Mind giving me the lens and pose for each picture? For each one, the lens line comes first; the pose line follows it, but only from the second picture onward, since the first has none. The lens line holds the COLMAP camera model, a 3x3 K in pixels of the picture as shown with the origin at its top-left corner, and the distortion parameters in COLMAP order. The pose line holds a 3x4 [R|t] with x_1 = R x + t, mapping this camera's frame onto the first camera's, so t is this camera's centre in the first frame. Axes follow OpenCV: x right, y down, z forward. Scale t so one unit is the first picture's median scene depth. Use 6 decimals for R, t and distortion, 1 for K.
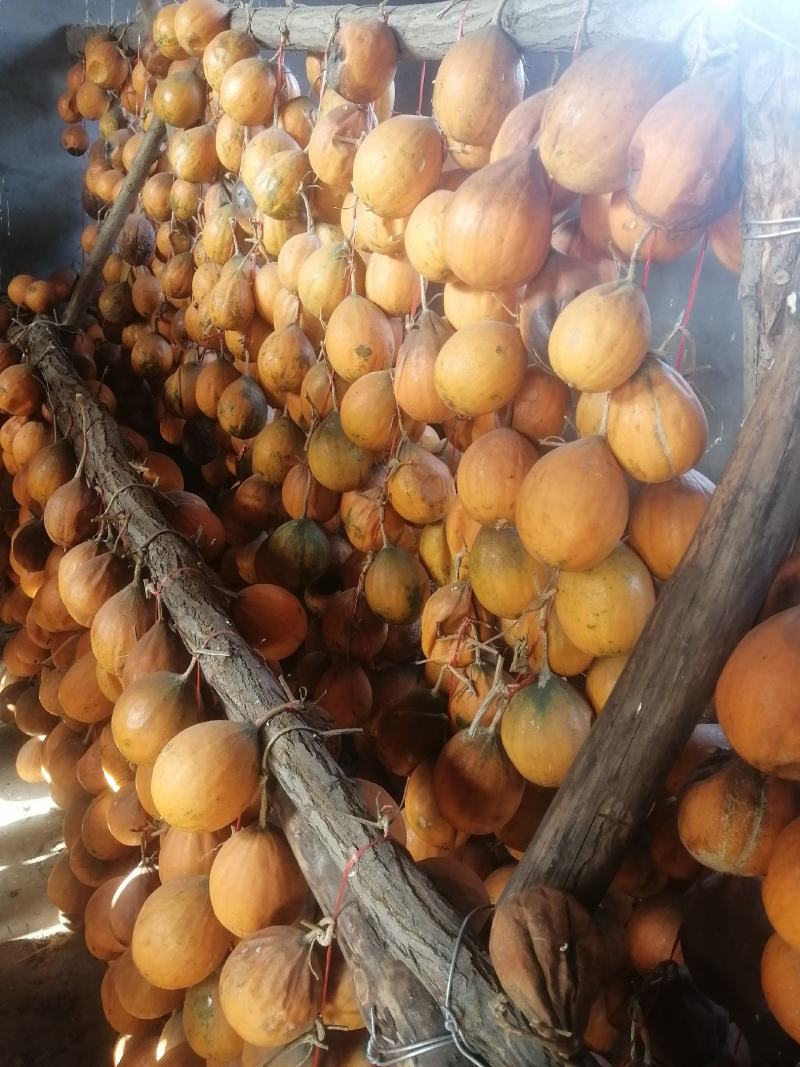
lens RADIAL K [[798.9, 0, 421.0], [0, 798.9, 532.0], [0, 0, 1]] dist [-0.016957, 0.009382]
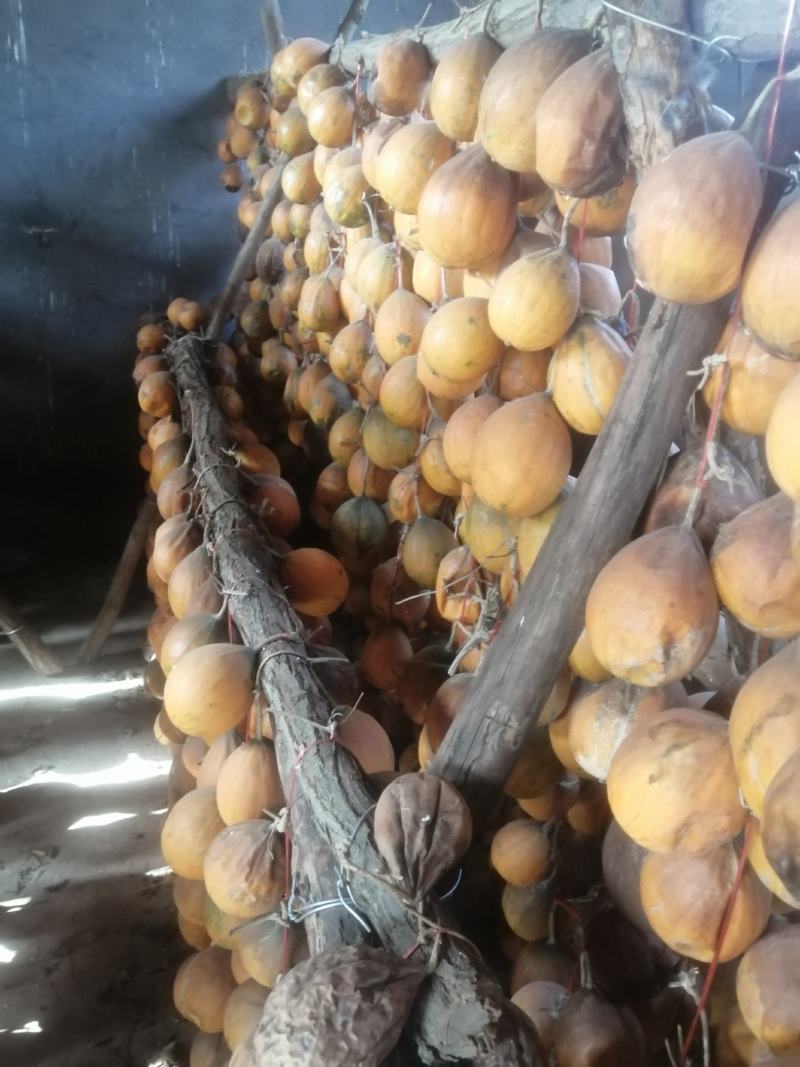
lens RADIAL K [[798.9, 0, 421.0], [0, 798.9, 532.0], [0, 0, 1]] dist [-0.016957, 0.009382]
pose [[0.977110, 0.018819, -0.211902, 0.229092], [-0.024478, 0.999409, -0.024114, 0.078935], [0.211323, 0.028749, 0.976993, -0.073627]]
